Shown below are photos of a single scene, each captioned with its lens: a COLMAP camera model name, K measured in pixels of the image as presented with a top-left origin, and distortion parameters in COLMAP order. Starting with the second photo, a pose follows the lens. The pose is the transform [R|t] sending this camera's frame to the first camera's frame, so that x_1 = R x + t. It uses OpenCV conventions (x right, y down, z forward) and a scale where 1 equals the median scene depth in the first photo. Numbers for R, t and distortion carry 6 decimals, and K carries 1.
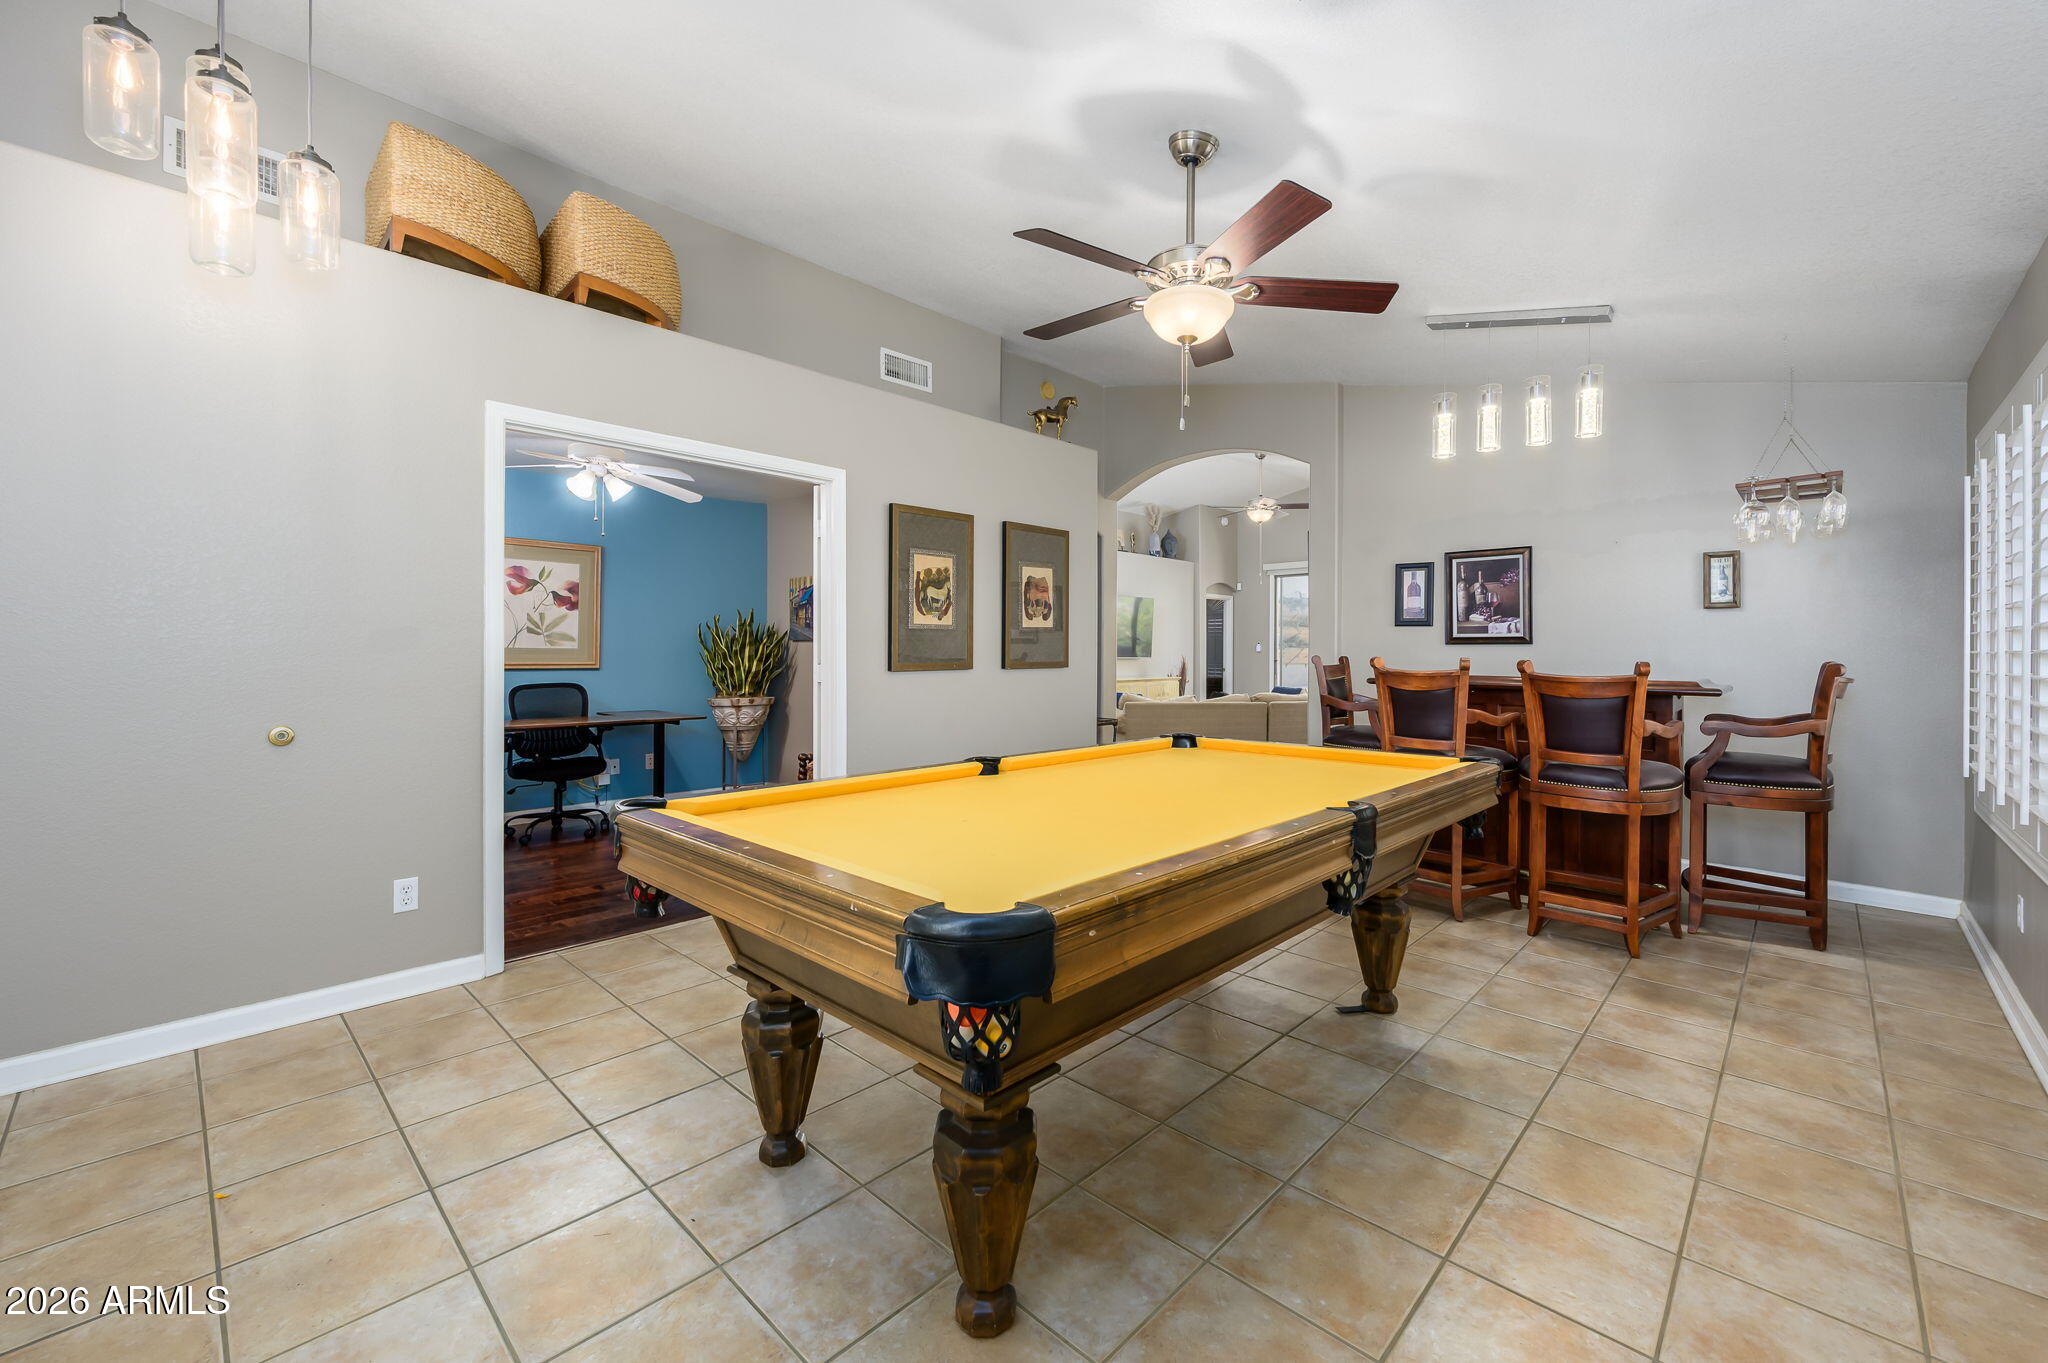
lens RADIAL K [[815.4, 0, 1022.1], [0, 815.4, 643.3], [0, 0, 1]] dist [0.000626, 0.000076]
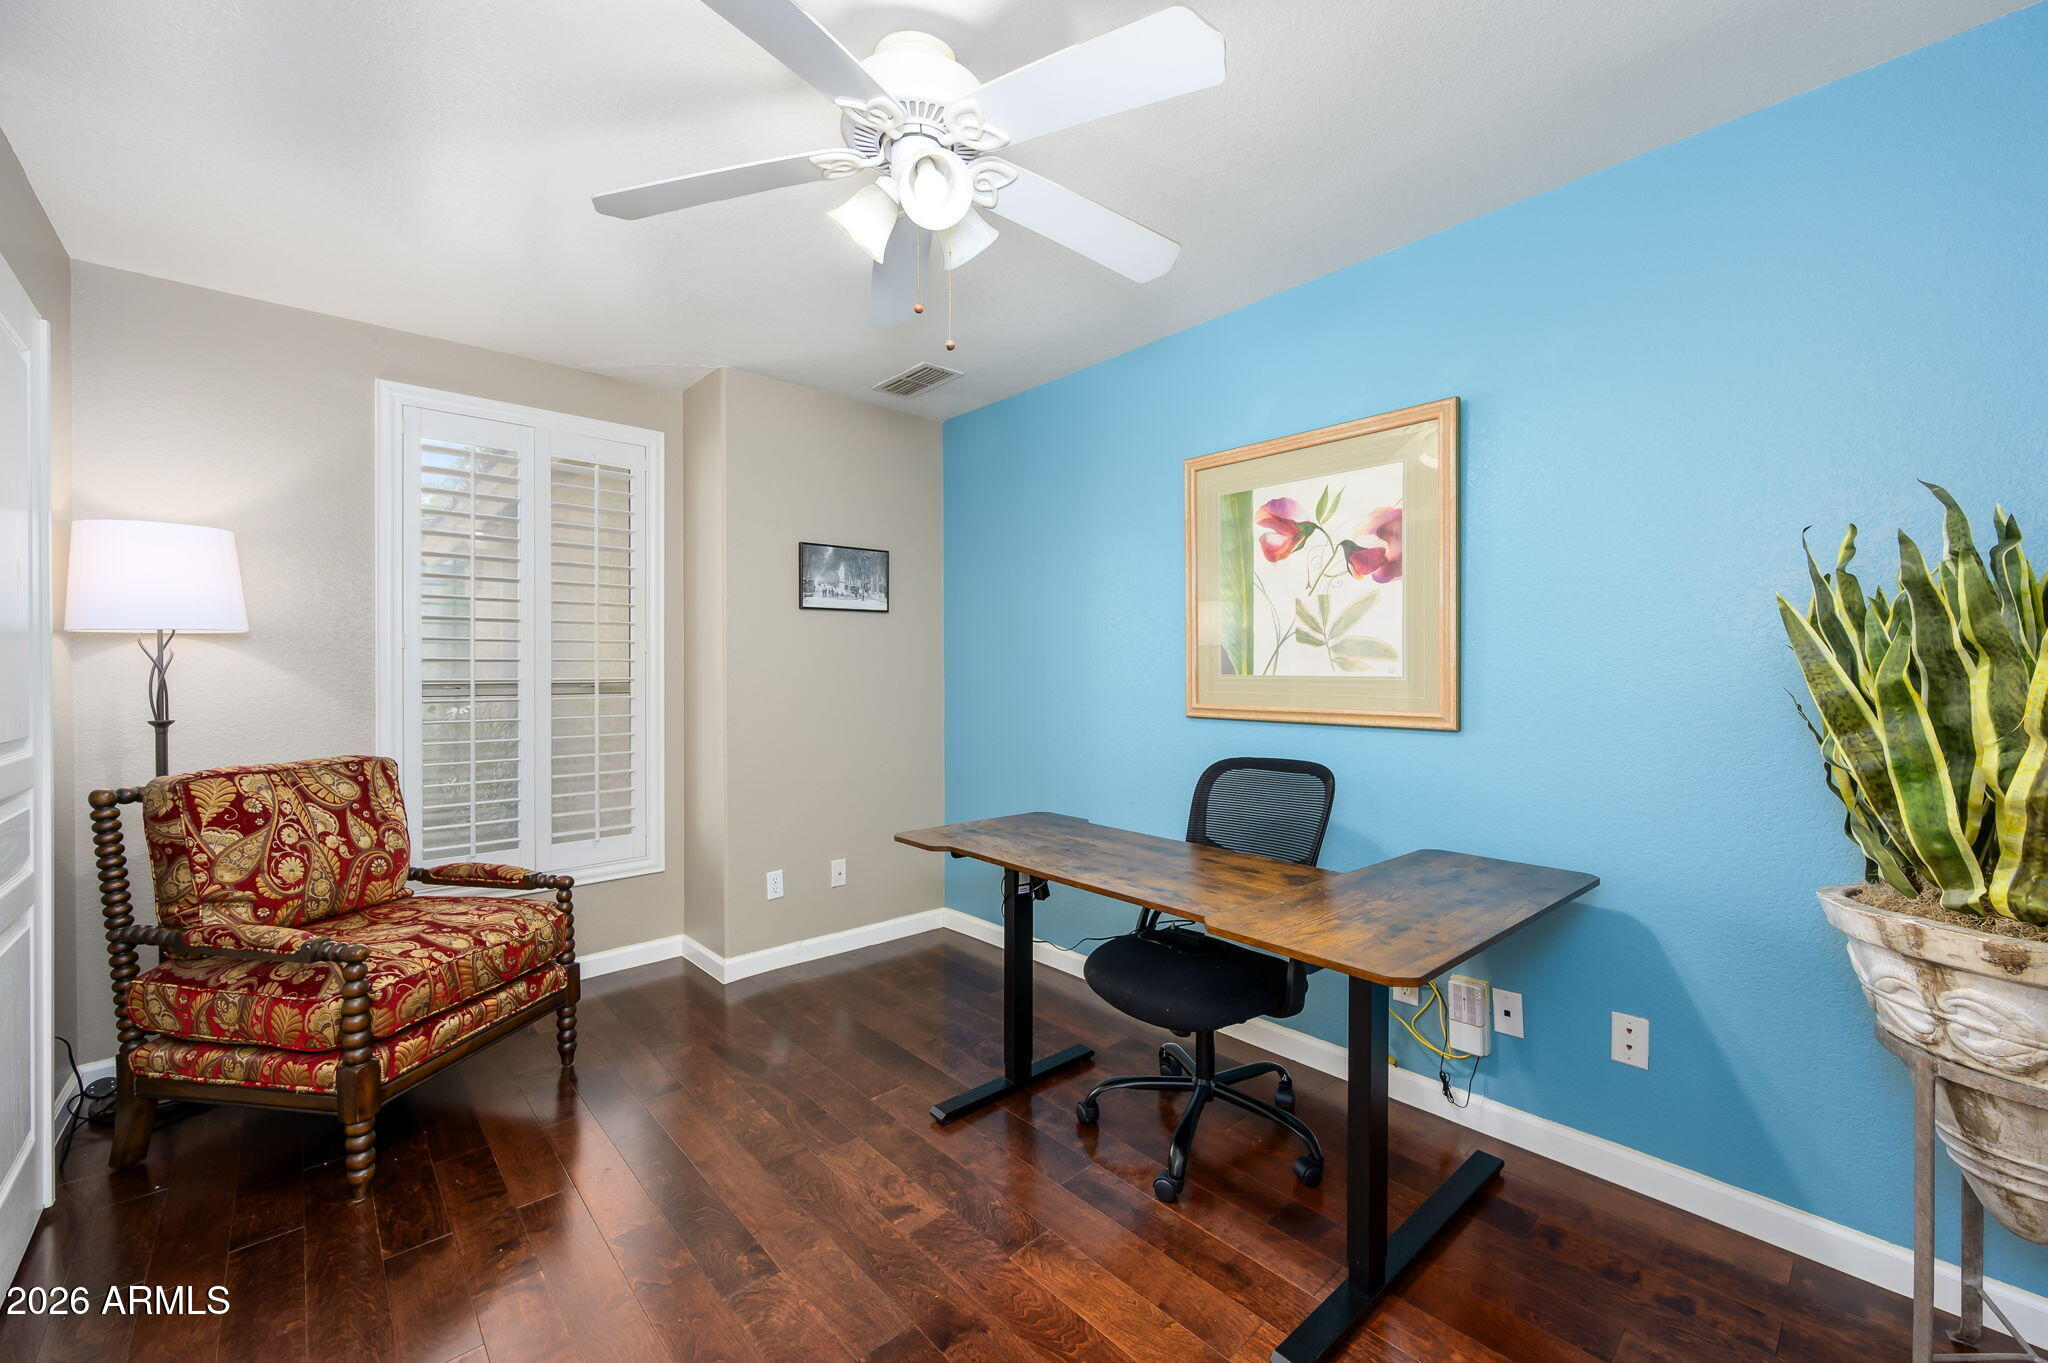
lens RADIAL K [[815.4, 0, 1024.2], [0, 815.4, 679.3], [0, 0, 1]] dist [0.000626, 0.000076]
pose [[-0.071467, 0.001140, -0.997442, -0.143004], [0.007564, 0.999971, 0.000600, 0.005979], [0.997414, -0.007502, -0.071474, 0.862354]]
